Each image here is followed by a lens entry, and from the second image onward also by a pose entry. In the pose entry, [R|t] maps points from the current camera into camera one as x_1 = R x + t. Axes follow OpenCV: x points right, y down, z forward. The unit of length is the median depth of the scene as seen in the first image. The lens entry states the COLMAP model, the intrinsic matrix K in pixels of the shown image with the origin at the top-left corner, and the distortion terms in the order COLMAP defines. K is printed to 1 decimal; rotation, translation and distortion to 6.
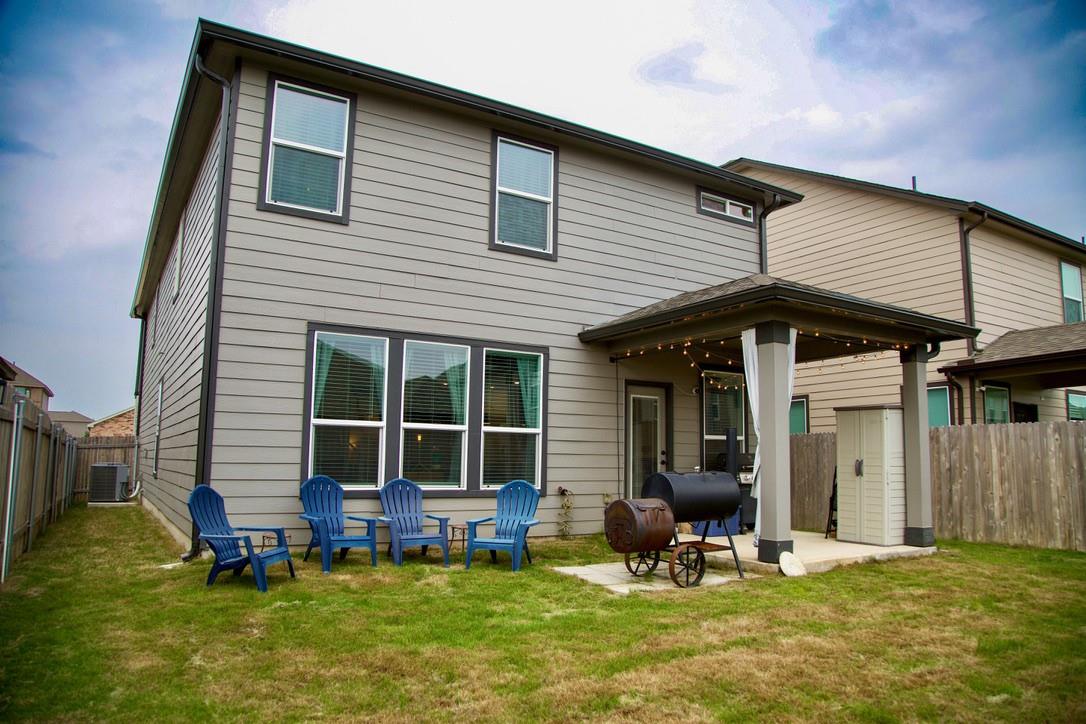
lens RADIAL K [[806.4, 0, 543.0], [0, 806.4, 362.0], [0, 0, 1]] dist [-0.172403, 0.156965]
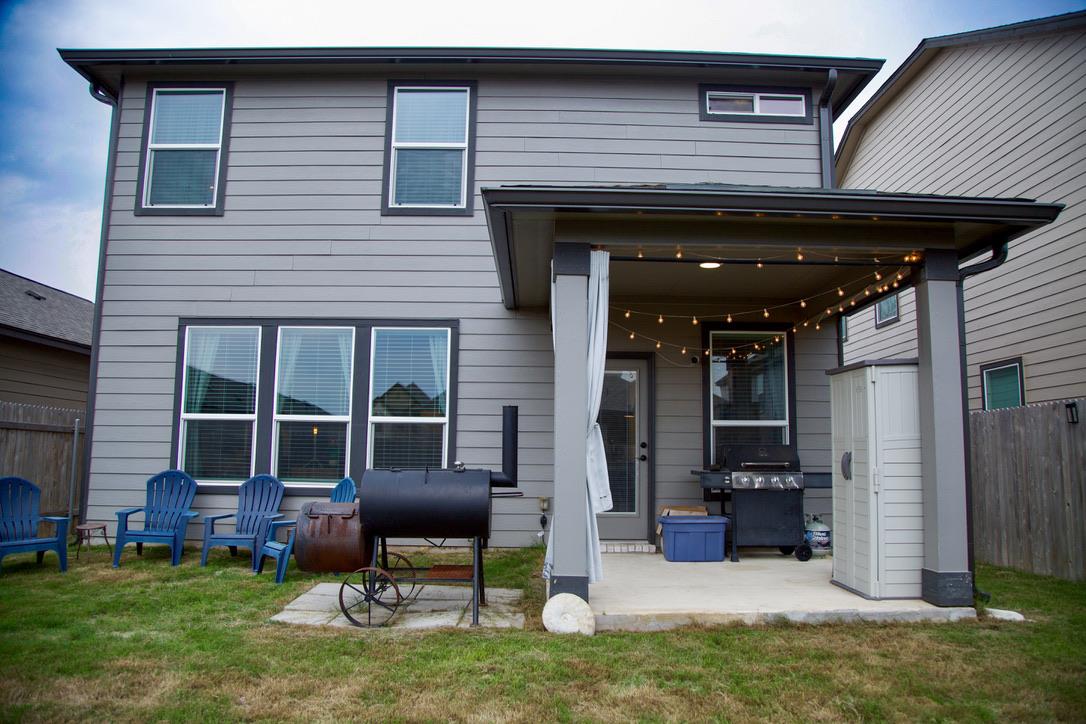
lens RADIAL K [[806.4, 0, 543.0], [0, 806.4, 362.0], [0, 0, 1]] dist [-0.172403, 0.156965]
pose [[0.839113, -0.069100, -0.539550, 0.539408], [0.068114, 0.997439, -0.021809, 0.050803], [0.539675, -0.018451, 0.841671, 0.357383]]
